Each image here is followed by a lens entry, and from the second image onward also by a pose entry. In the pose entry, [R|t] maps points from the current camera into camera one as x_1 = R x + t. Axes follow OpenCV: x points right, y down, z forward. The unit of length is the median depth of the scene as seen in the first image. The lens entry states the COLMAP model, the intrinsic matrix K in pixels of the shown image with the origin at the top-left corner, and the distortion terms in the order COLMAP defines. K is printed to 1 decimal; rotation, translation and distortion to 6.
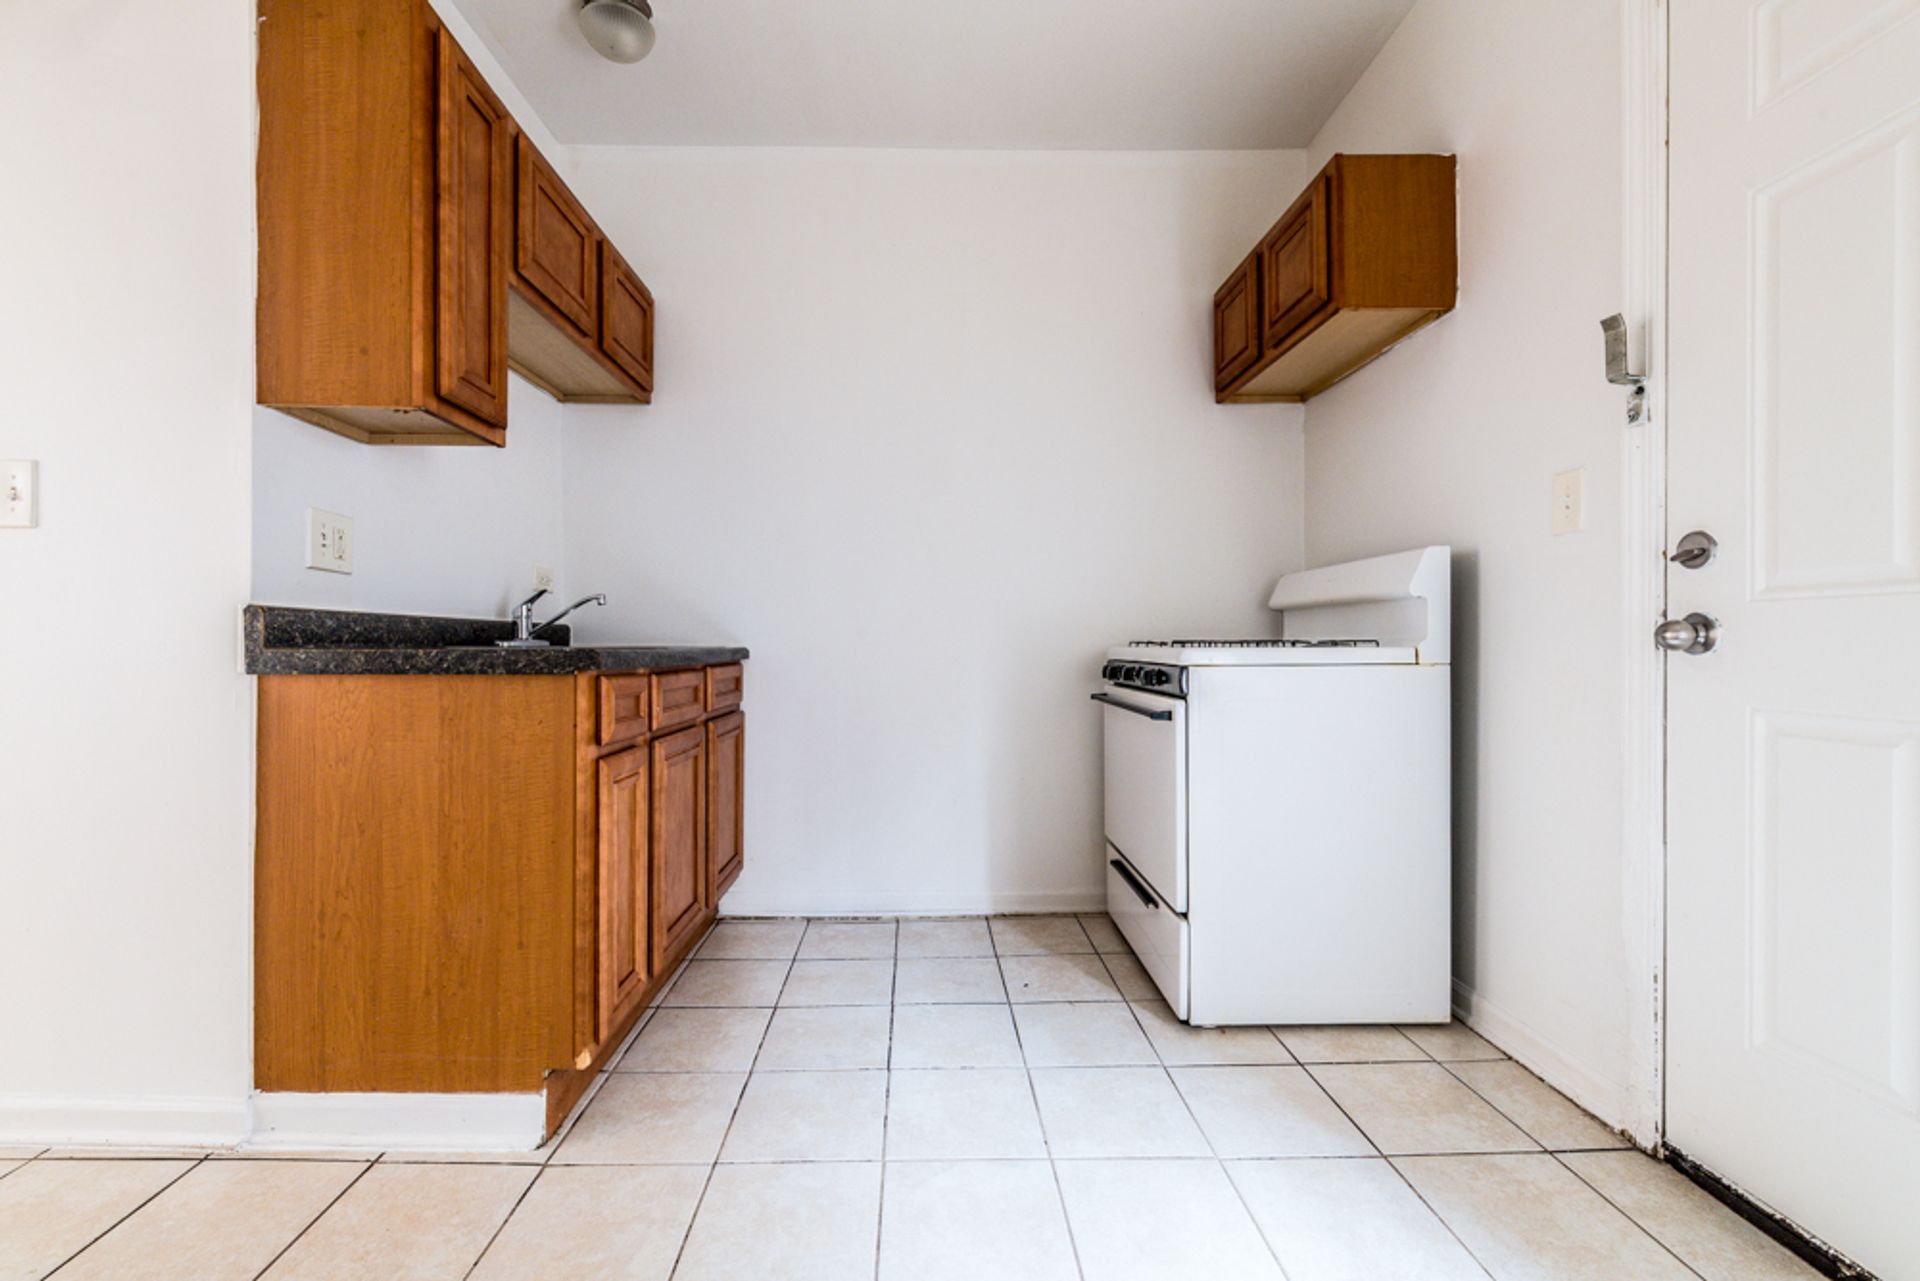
lens RADIAL K [[788.7, 0, 907.7], [0, 788.7, 645.2], [0, 0, 1]] dist [0.002337, -0.002834]
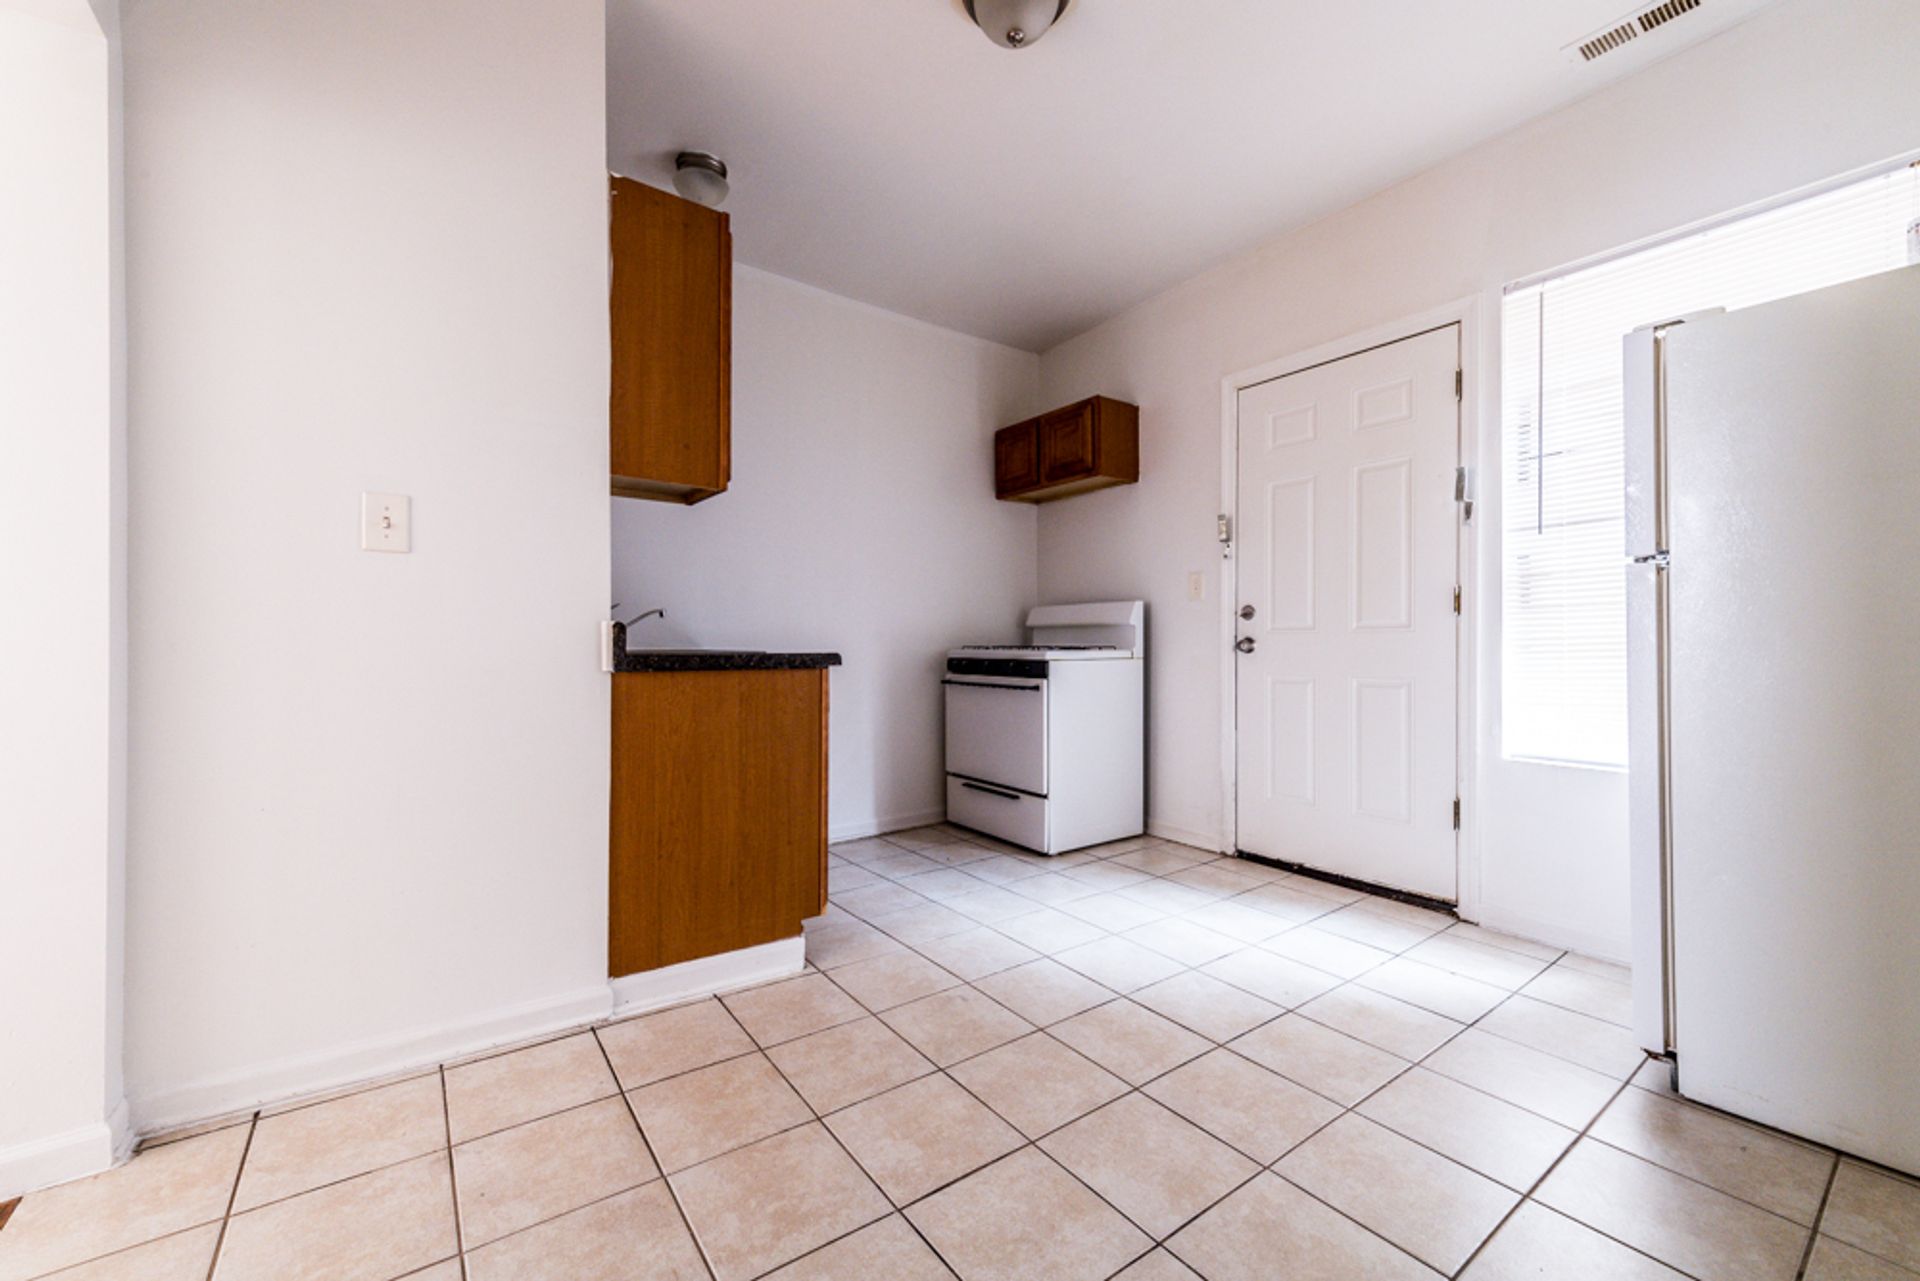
lens RADIAL K [[764.4, 0, 960.0], [0, 764.4, 640.5], [0, 0, 1]] dist [0.002516, -0.003518]
pose [[0.809878, 0.005177, 0.586576, -1.105458], [-0.001276, 0.999974, -0.007064, -0.009507], [-0.586598, 0.004972, 0.809863, -0.422763]]
